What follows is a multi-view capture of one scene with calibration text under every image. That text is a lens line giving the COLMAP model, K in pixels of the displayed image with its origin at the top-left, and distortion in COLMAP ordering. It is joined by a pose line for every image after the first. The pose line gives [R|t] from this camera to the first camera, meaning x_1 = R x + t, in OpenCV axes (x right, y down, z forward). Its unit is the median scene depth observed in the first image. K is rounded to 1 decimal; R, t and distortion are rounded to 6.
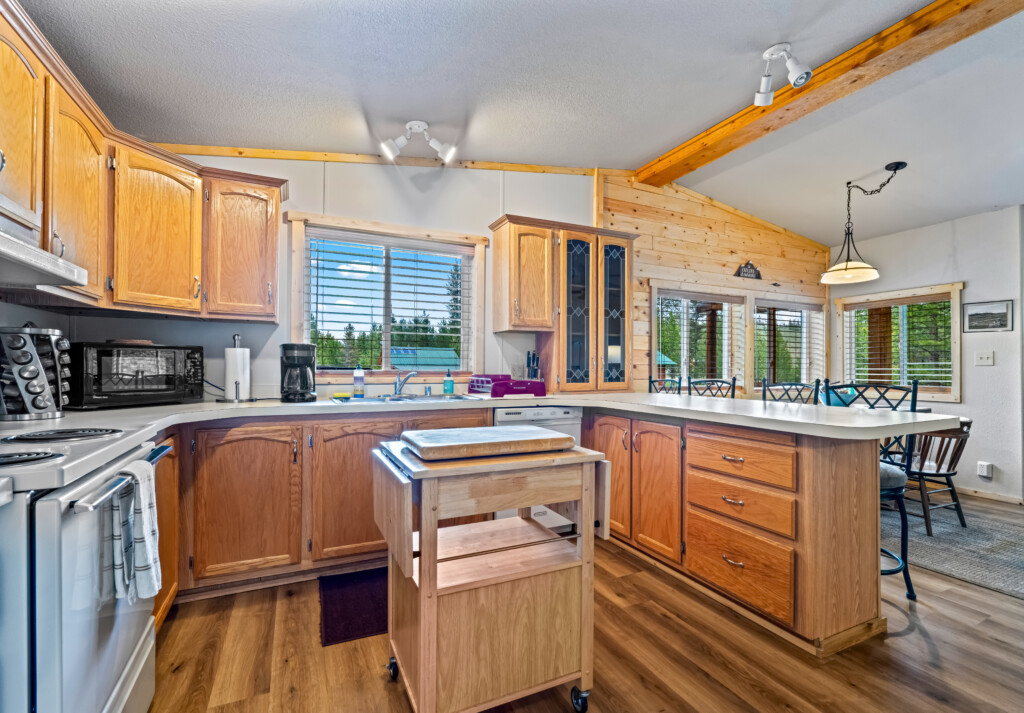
lens RADIAL K [[473.5, 0, 534.3], [0, 473.5, 364.3], [0, 0, 1]] dist [0.000332, 0.000761]
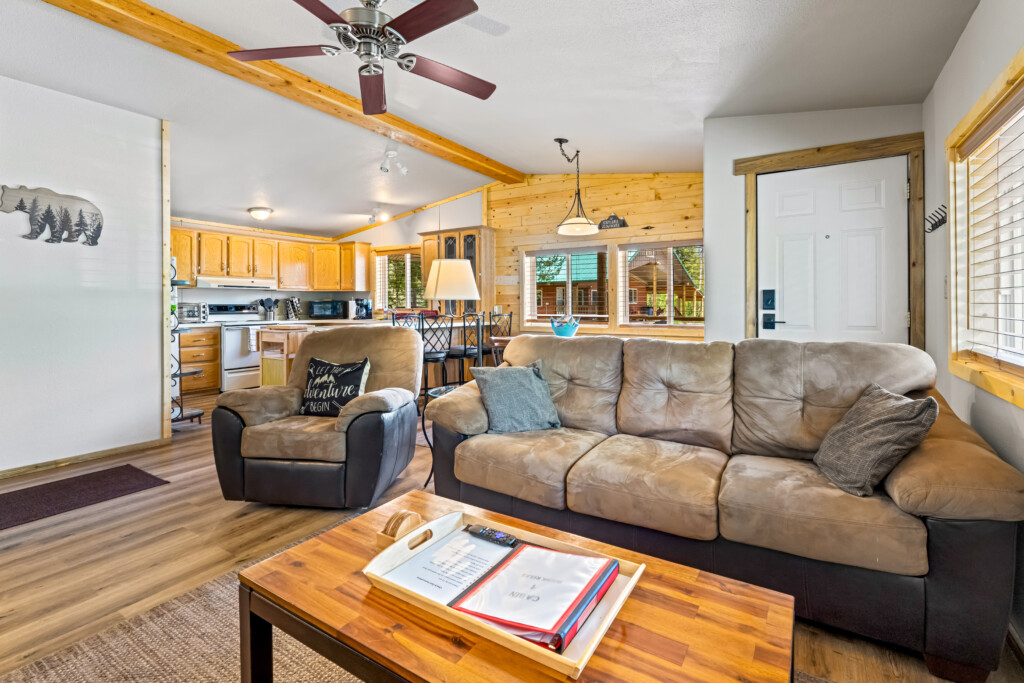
lens RADIAL K [[471.0, 0, 516.5], [0, 471.0, 305.0], [0, 0, 1]] dist [-0.001950, -0.000166]
pose [[0.514826, -0.006352, -0.857271, 1.525007], [0.010554, 0.999944, -0.001071, 0.004038], [0.857230, -0.008496, 0.514864, 0.241265]]
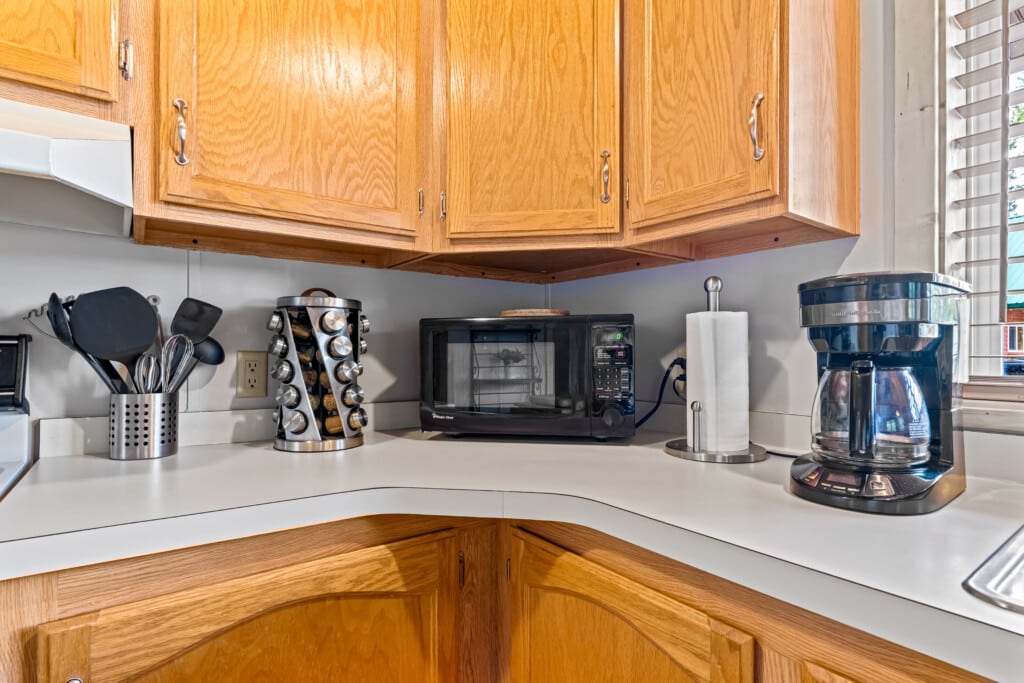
lens RADIAL K [[512.7, 0, 509.2], [0, 512.7, 354.4], [0, 0, 1]] dist [-0.002189, -0.000248]
pose [[0.149949, -0.009591, -0.988647, -0.160638], [-0.000178, 0.999953, -0.009728, 0.001133], [0.988694, 0.001635, 0.149940, 0.500633]]
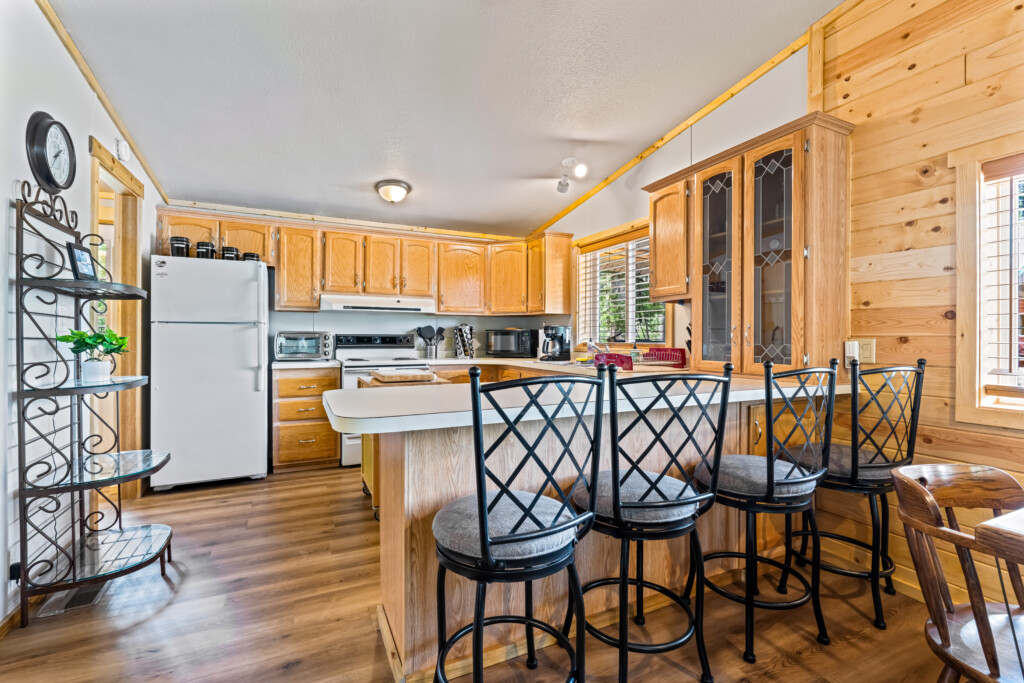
lens RADIAL K [[450.3, 0, 511.2], [0, 450.3, 338.1], [0, 0, 1]] dist [-0.002252, -0.000253]
pose [[-0.018514, -0.004083, -0.999820, 0.708027], [0.002415, 0.999989, -0.004128, 0.003406], [0.999826, -0.002491, -0.018504, 0.582919]]
